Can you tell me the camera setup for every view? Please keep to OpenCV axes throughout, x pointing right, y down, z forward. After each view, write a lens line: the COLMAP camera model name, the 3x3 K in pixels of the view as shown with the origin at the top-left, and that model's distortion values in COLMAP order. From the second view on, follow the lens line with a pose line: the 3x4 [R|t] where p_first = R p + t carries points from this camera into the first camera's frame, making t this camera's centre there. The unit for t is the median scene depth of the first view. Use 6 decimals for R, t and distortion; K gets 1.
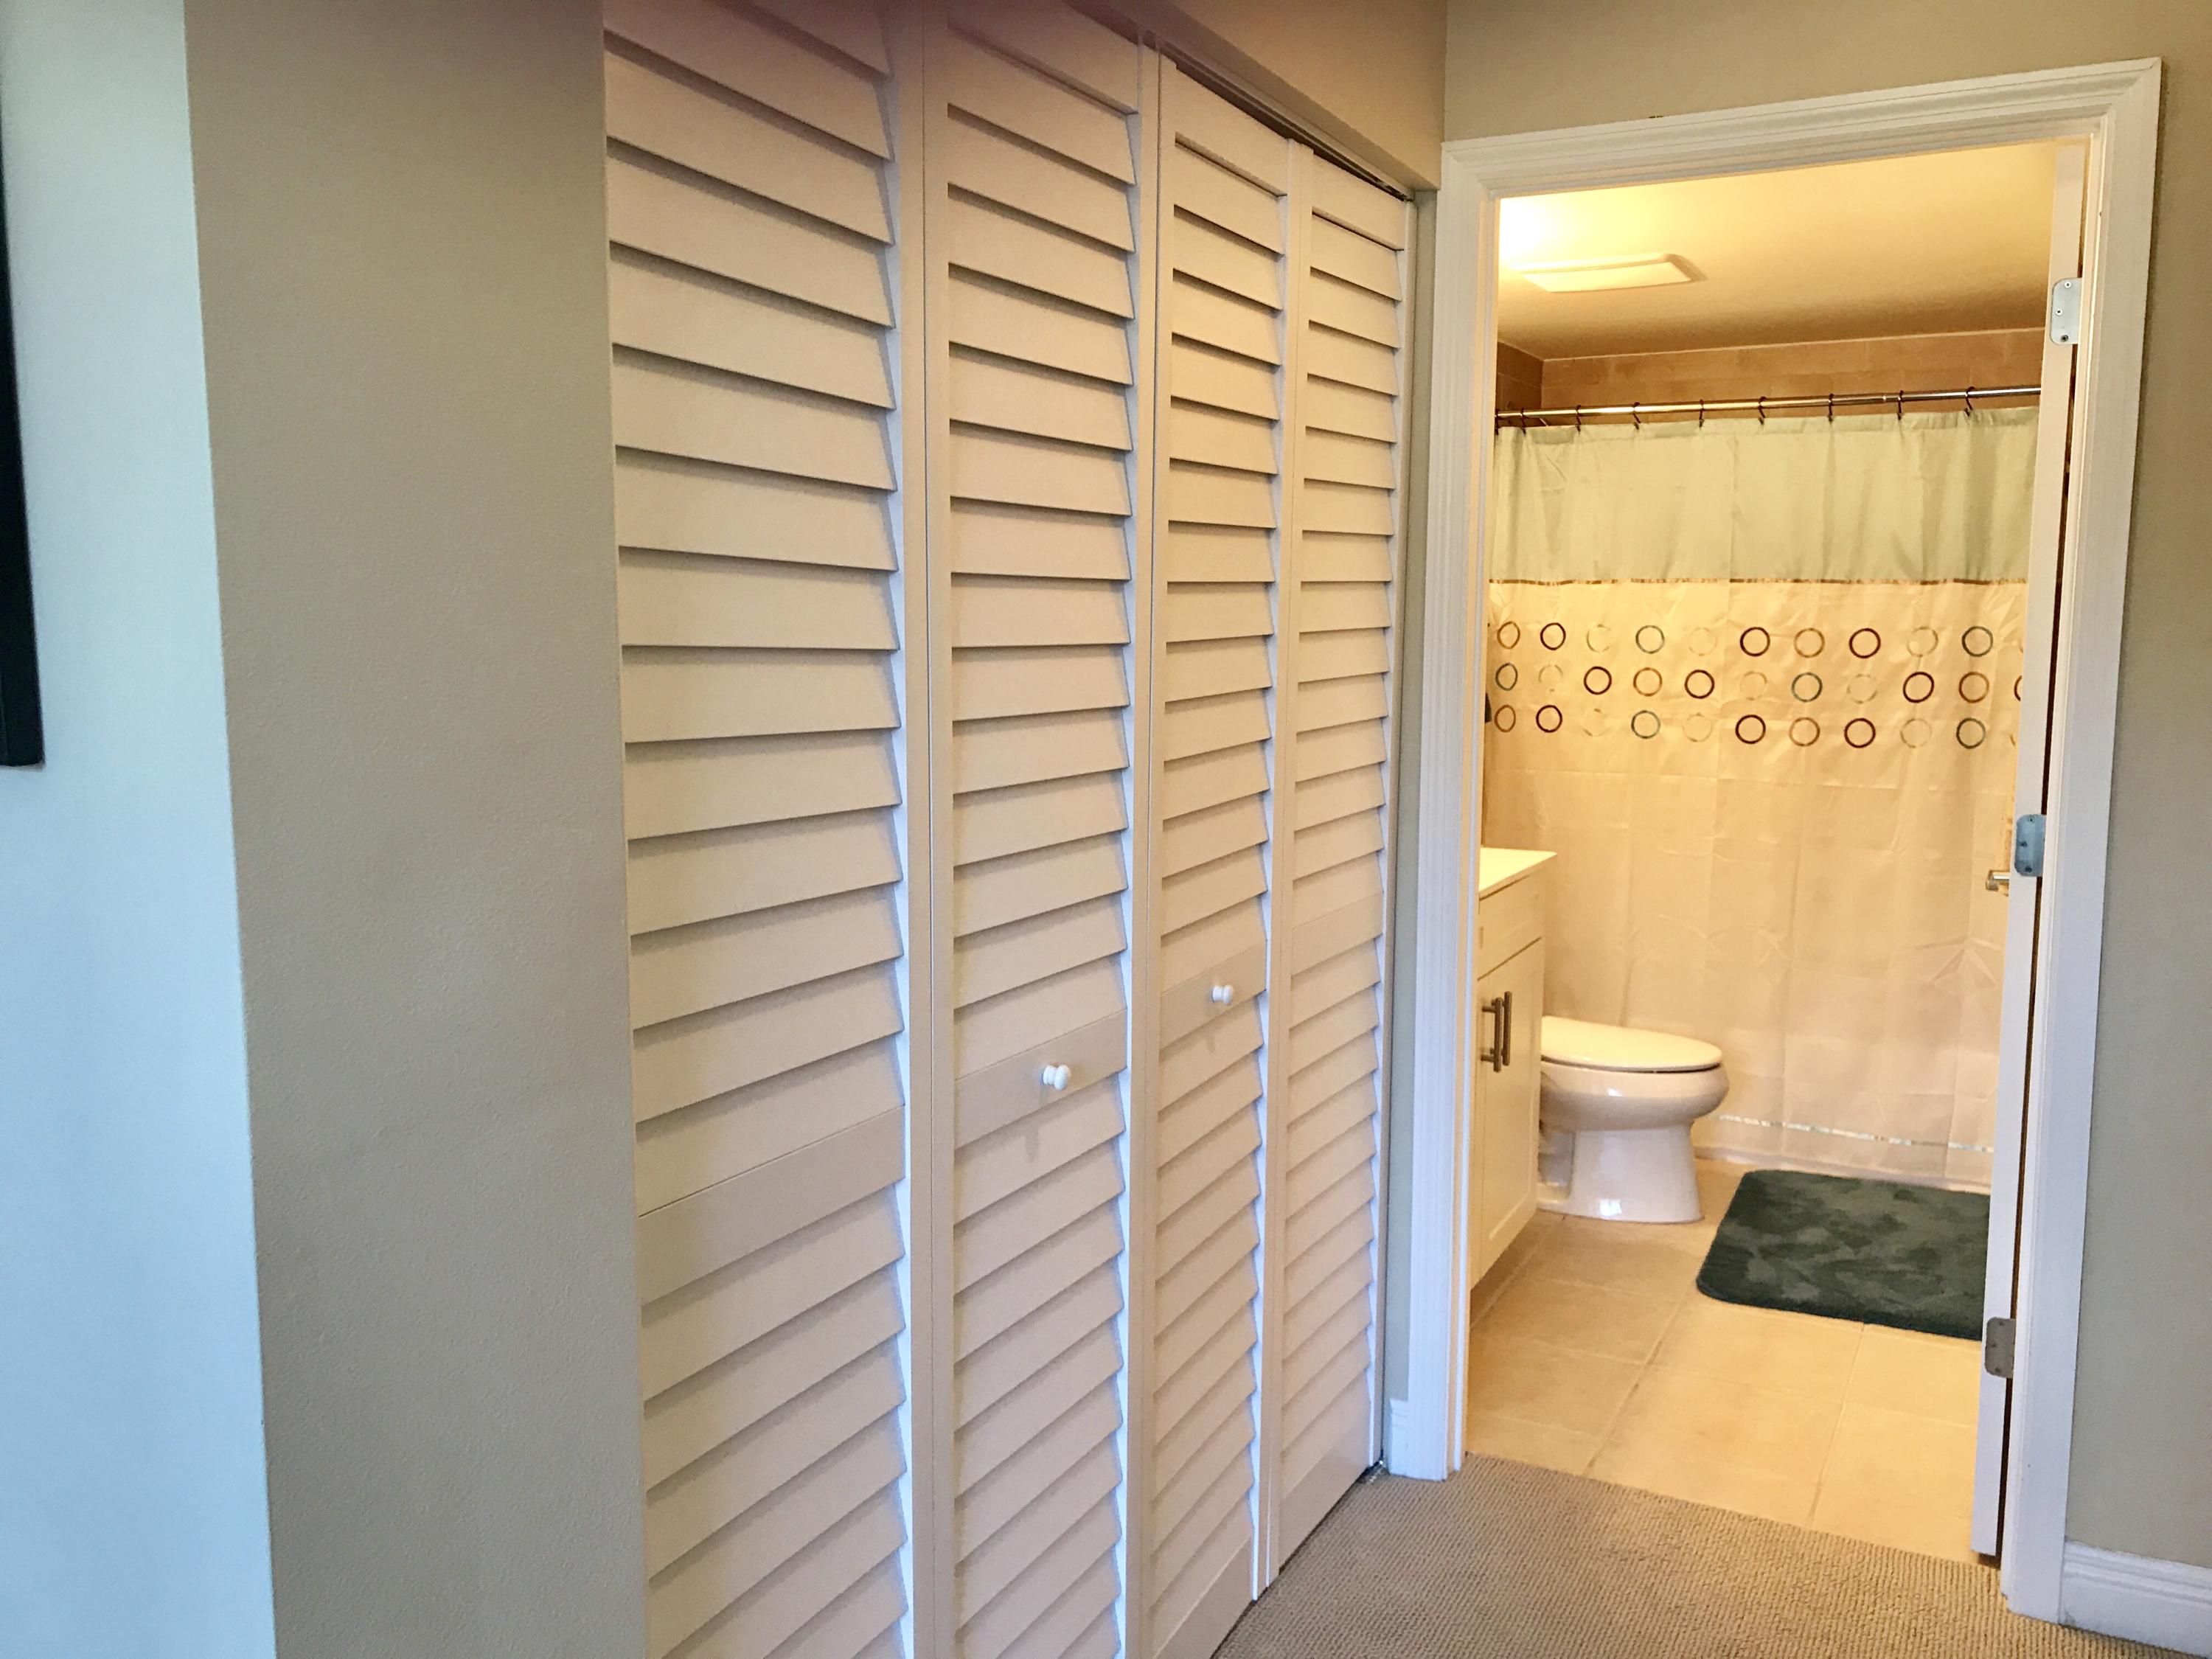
lens RADIAL K [[1814.2, 0, 1106.0], [0, 1814.2, 829.5], [0, 0, 1]] dist [0.003289, -0.006891]
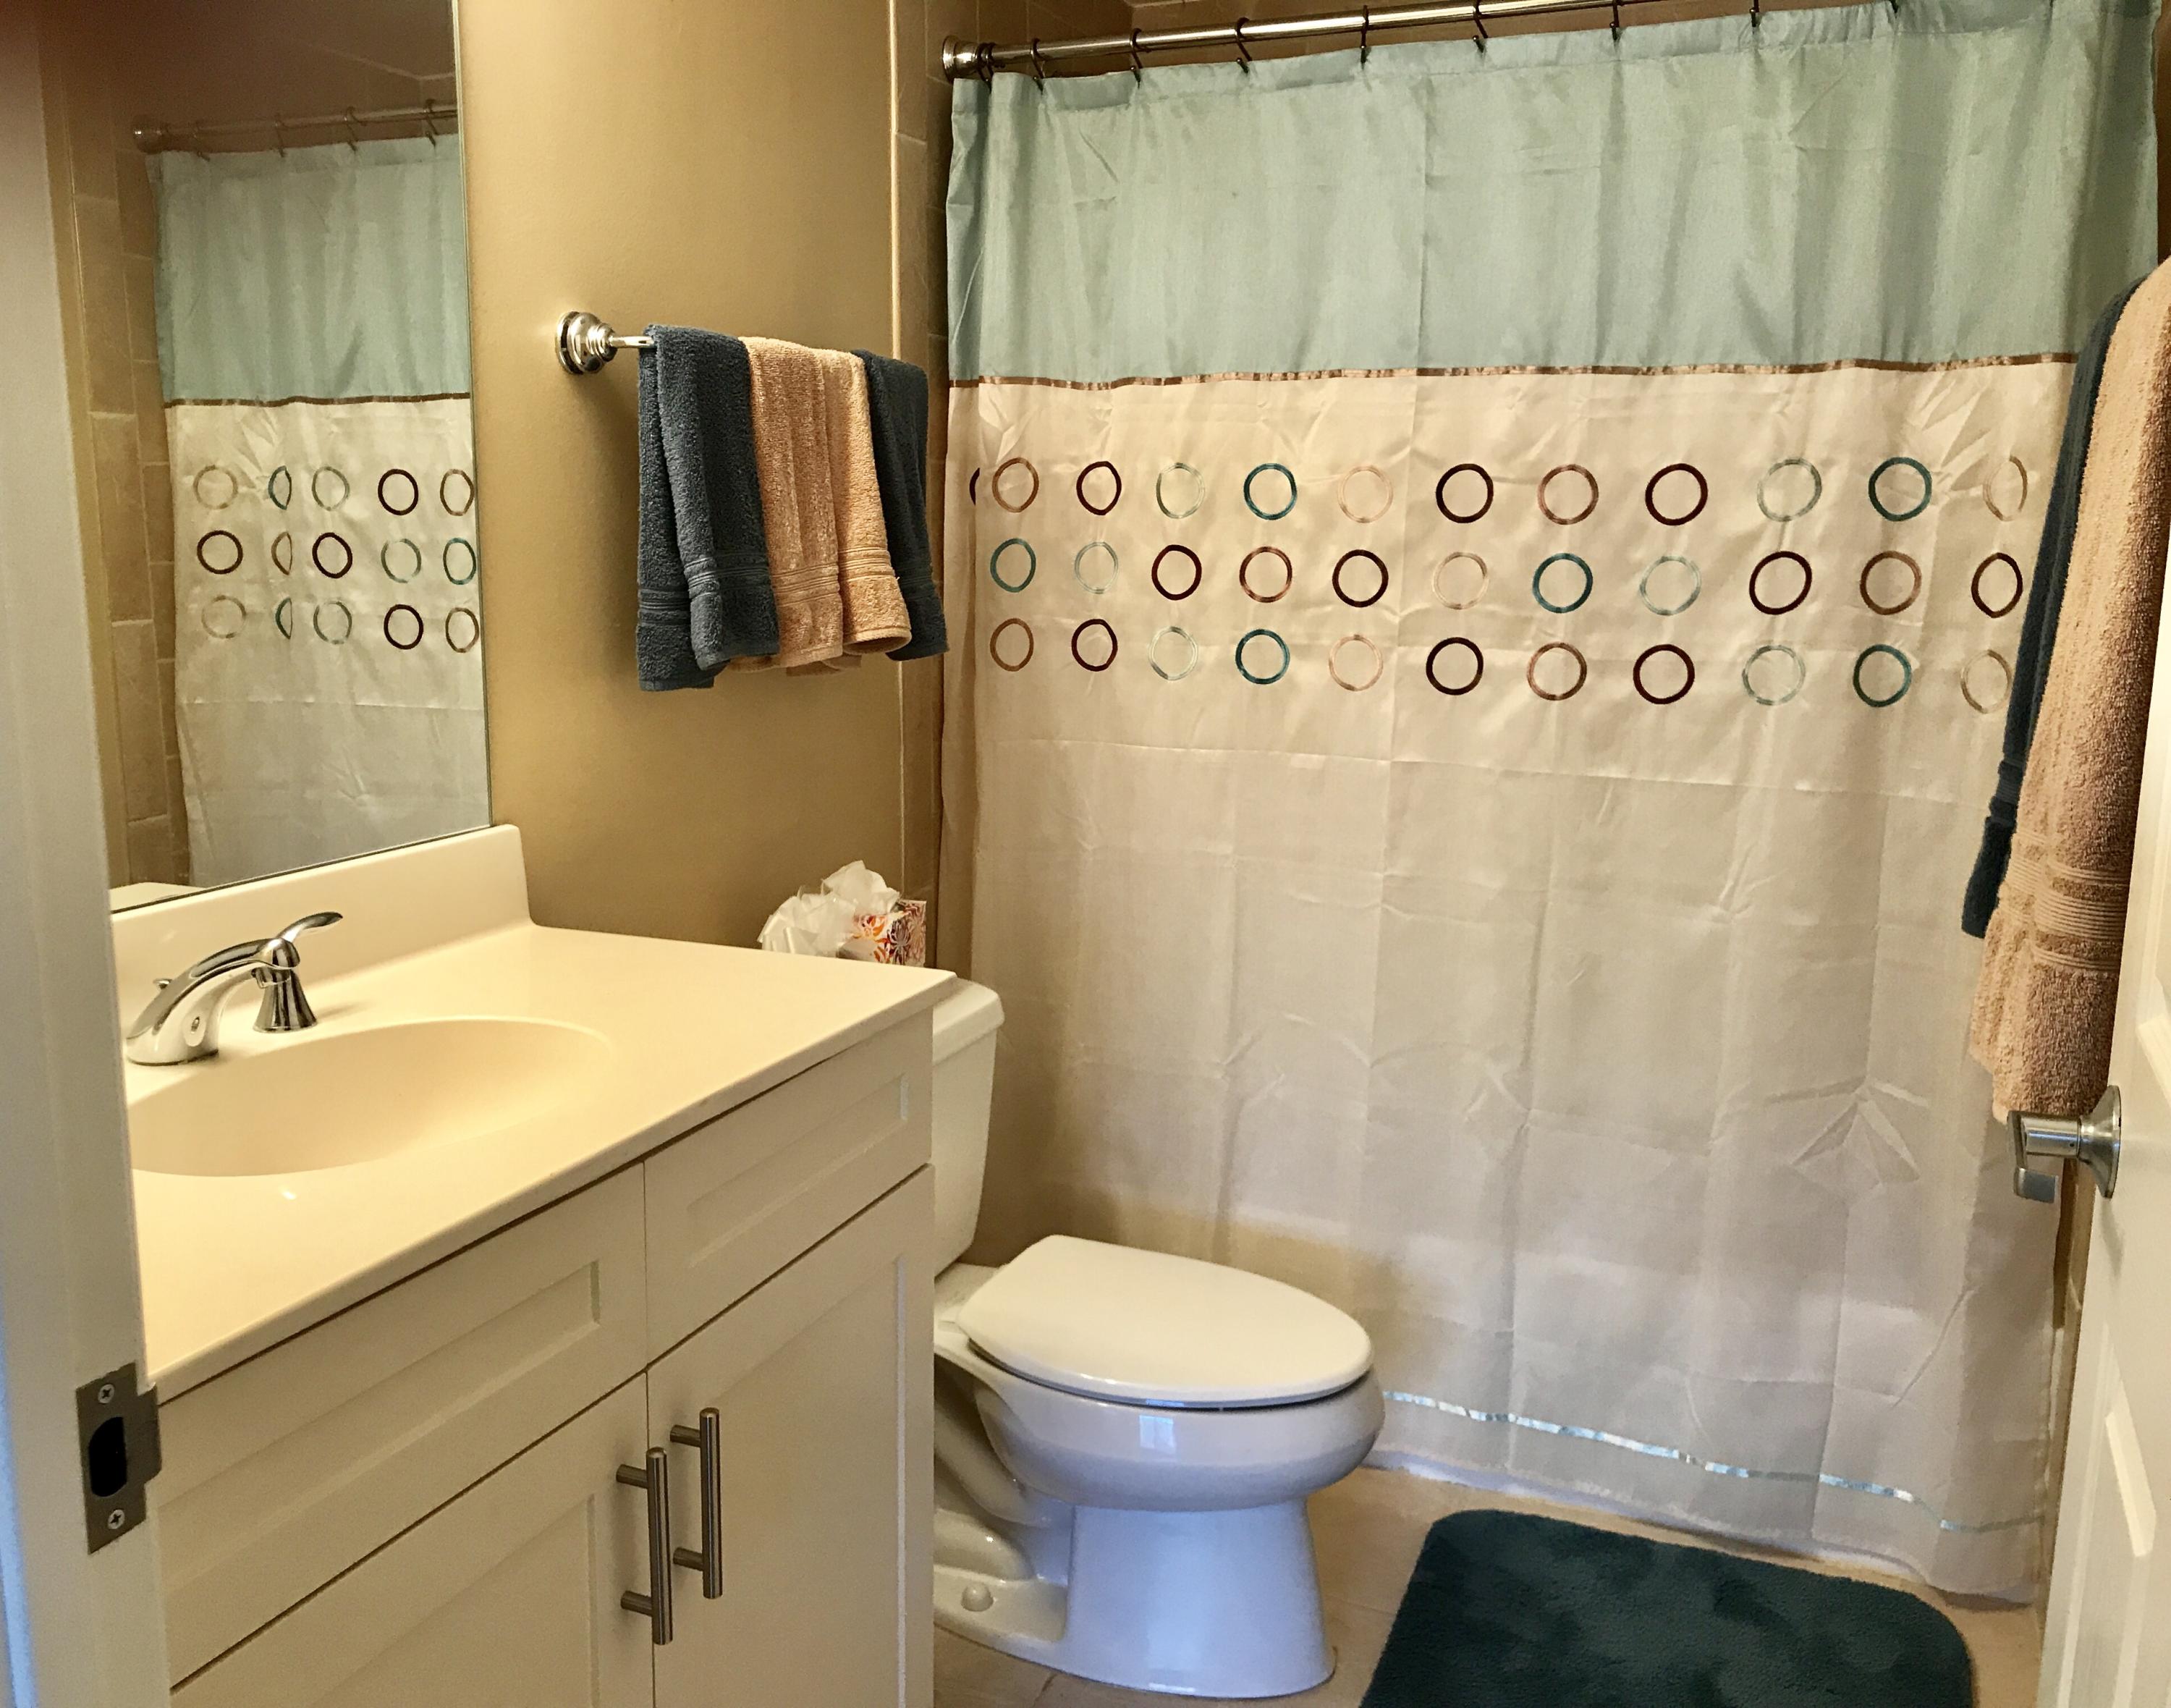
lens RADIAL K [[1935.1, 0, 997.2], [0, 1935.1, 860.9], [0, 0, 1]] dist [0.092127, -0.243455]
pose [[0.997525, -0.011194, 0.069420, 0.188682], [0.006751, 0.997933, 0.063906, -0.036636], [-0.069992, -0.063279, 0.995539, 0.460939]]
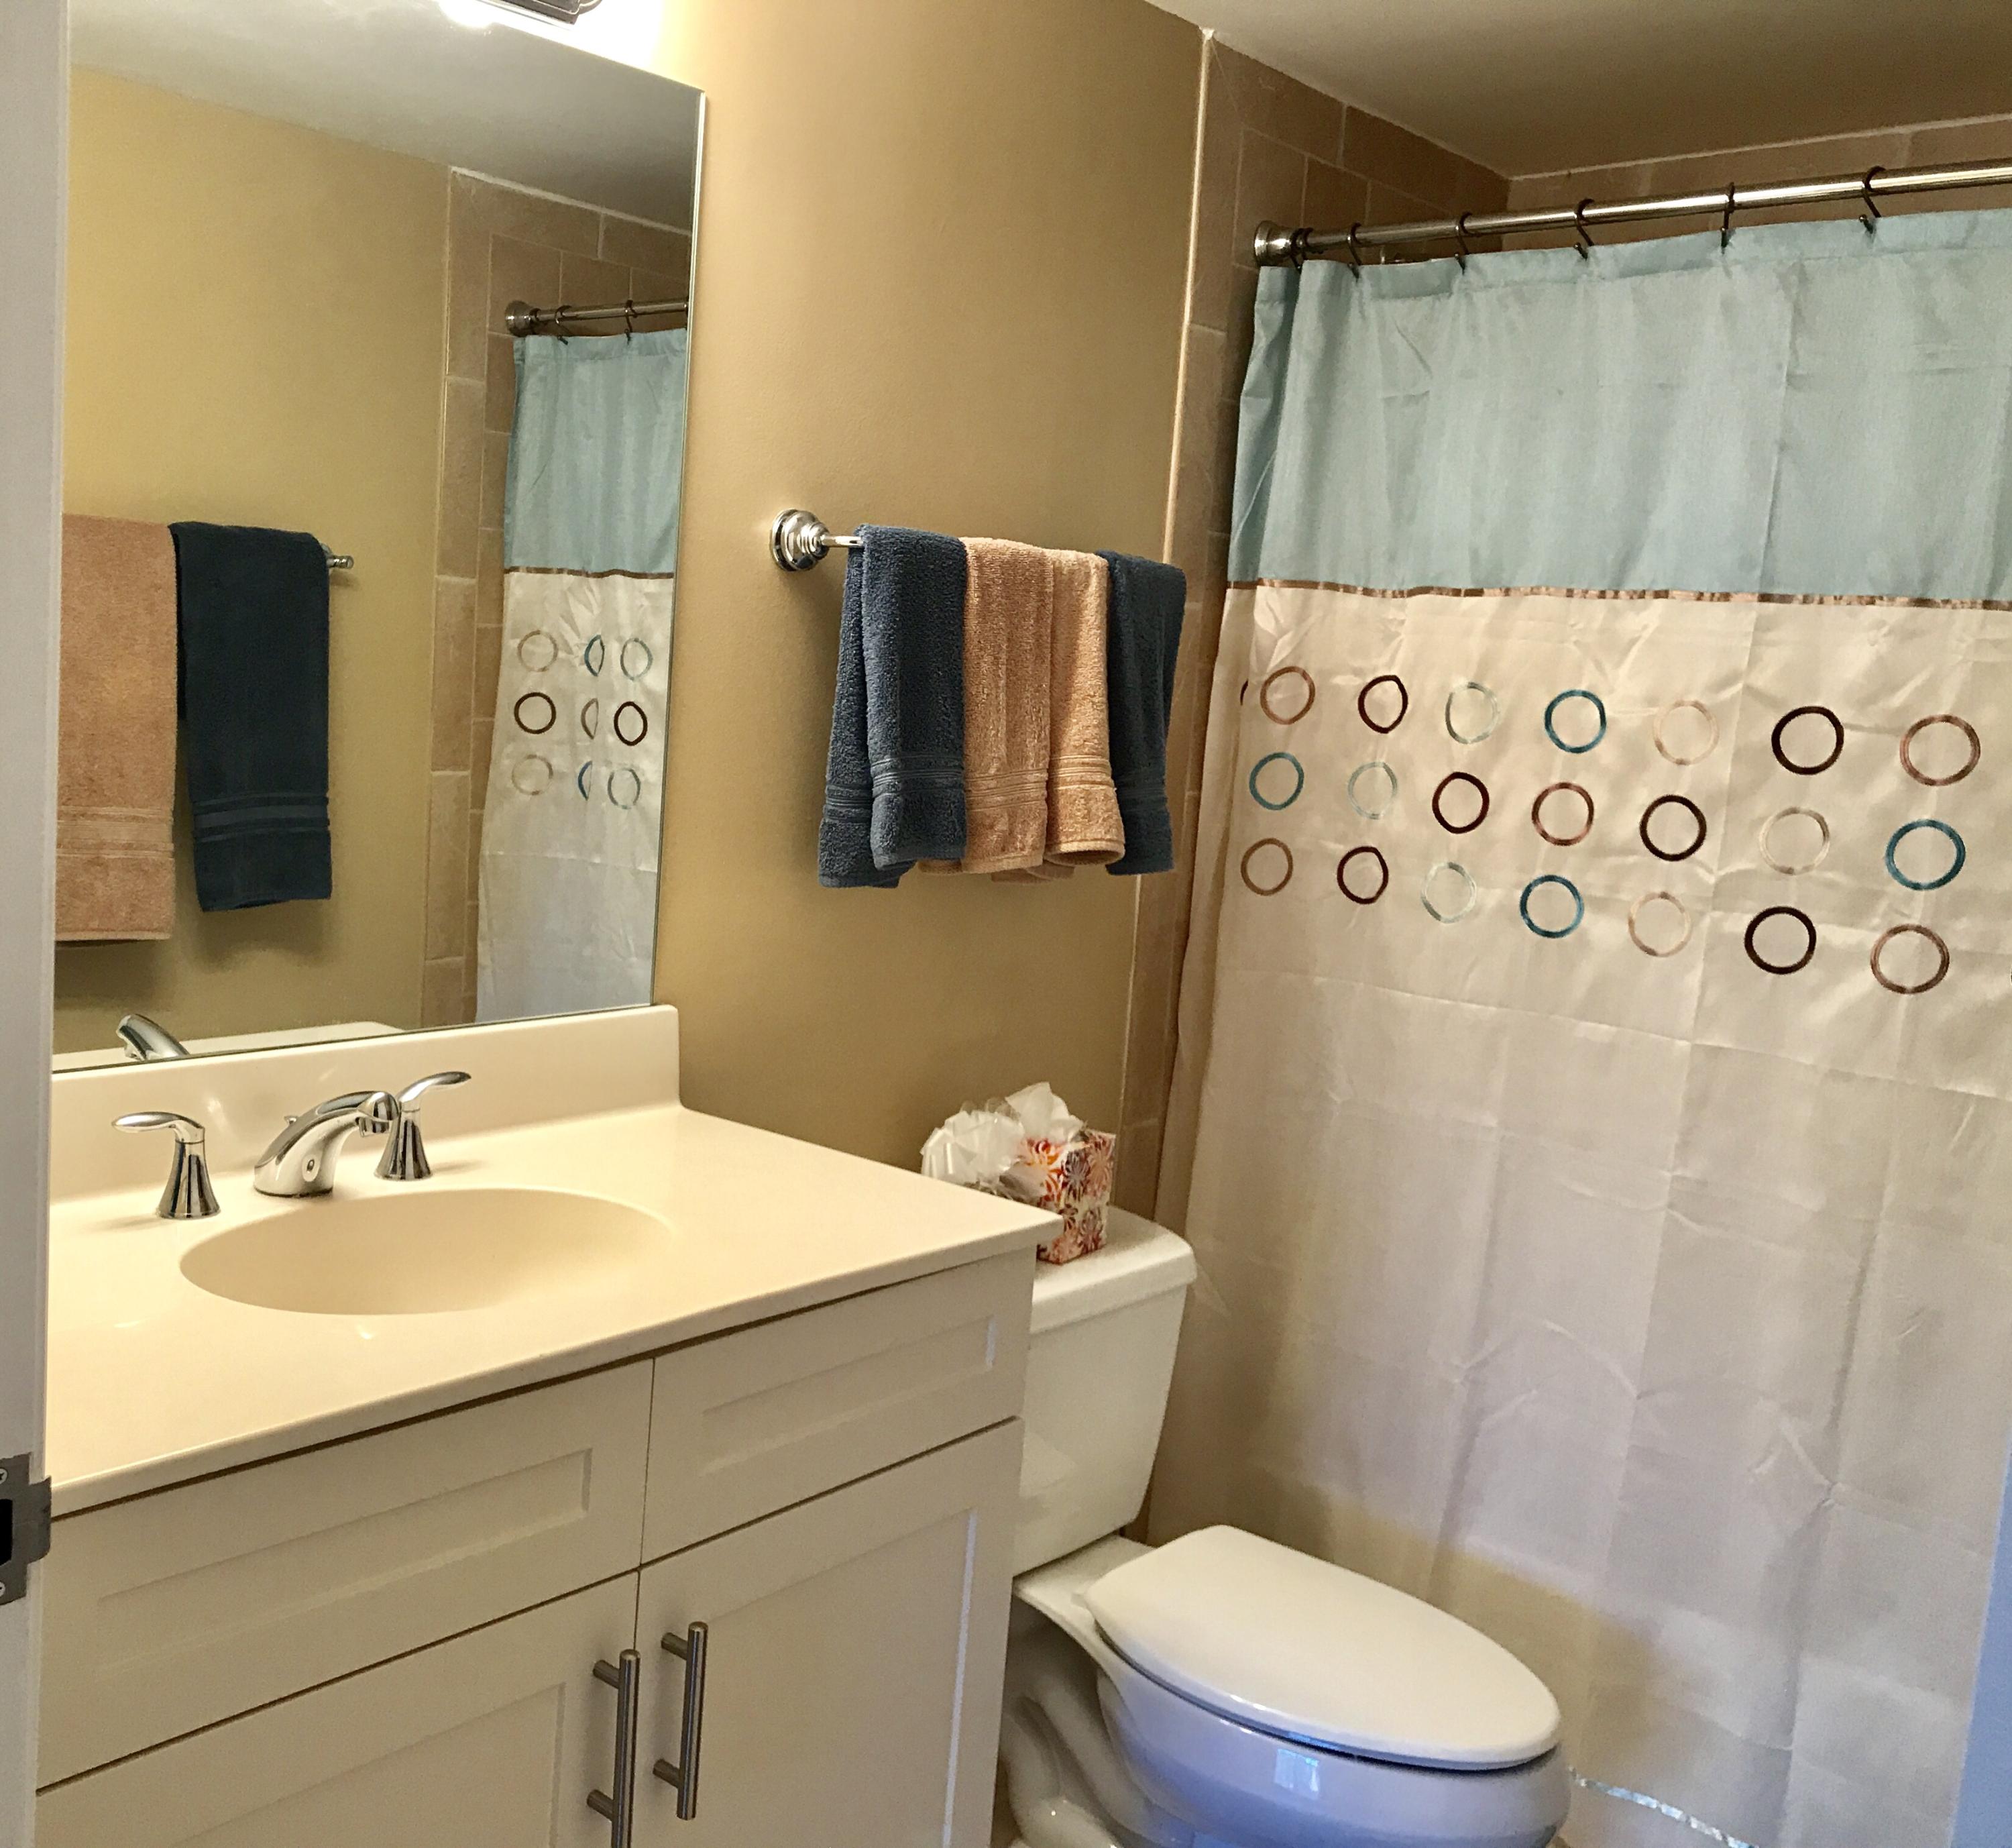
lens RADIAL K [[2087.2, 0, 697.4], [0, 2087.2, 915.2], [0, 0, 1]] dist [0.023671, -0.031129]
pose [[0.955459, 0.088579, -0.281517, 0.250409], [-0.088002, 0.996012, 0.014718, -0.046212], [0.281697, 0.010712, 0.959444, 0.449416]]
